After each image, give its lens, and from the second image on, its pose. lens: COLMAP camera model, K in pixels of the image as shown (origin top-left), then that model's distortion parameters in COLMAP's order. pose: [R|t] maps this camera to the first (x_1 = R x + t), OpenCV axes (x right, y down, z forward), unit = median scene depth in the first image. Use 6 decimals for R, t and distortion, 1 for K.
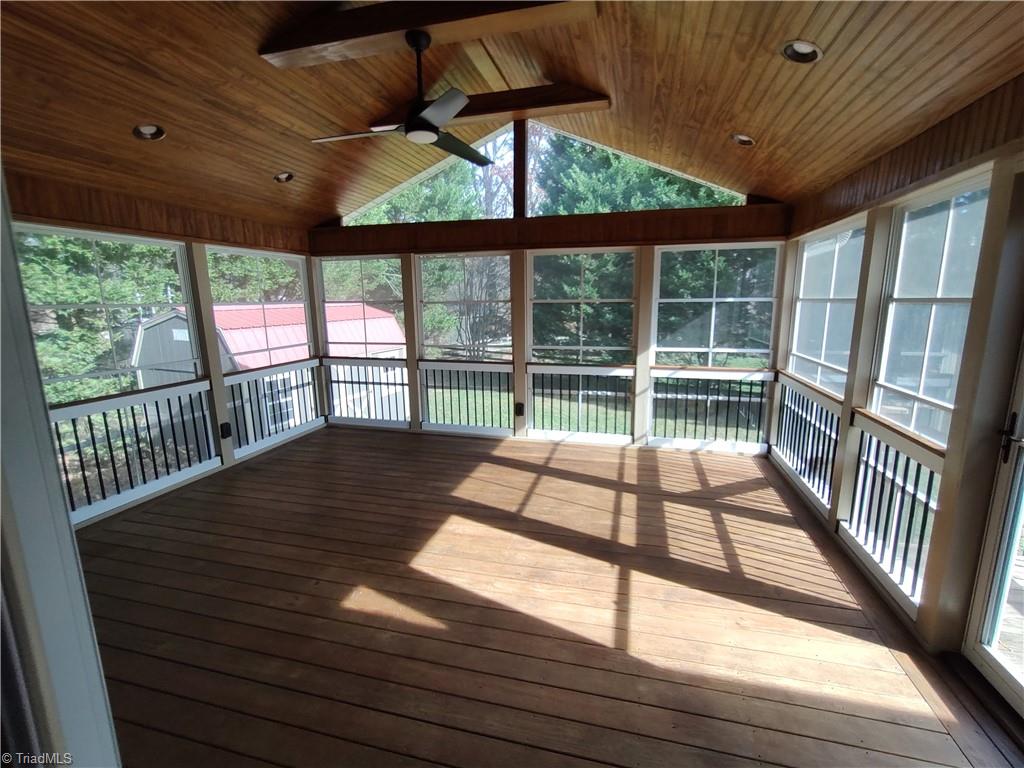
lens RADIAL K [[461.8, 0, 516.2], [0, 461.8, 386.2], [0, 0, 1]] dist [-0.002772, 0.001724]
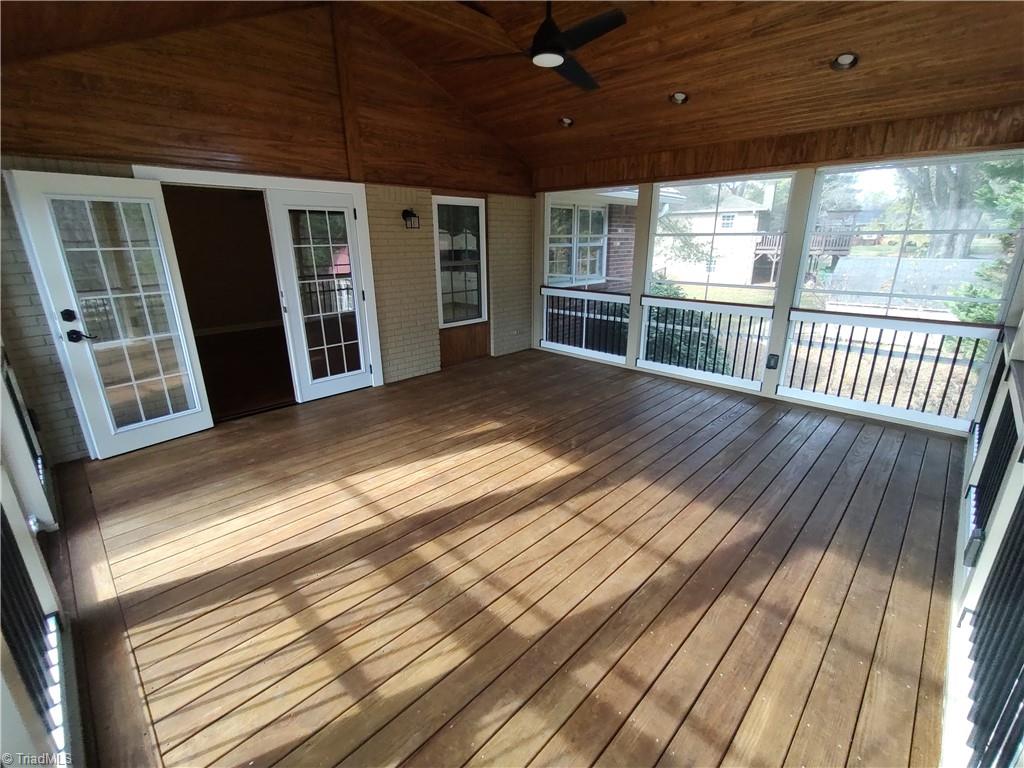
lens RADIAL K [[461.8, 0, 516.9], [0, 461.8, 387.4], [0, 0, 1]] dist [-0.002772, 0.001724]
pose [[-0.496097, 0.273694, -0.824002, 0.674124], [-0.149295, 0.907996, 0.391477, -0.223687], [0.855336, 0.317230, -0.409593, 1.252776]]
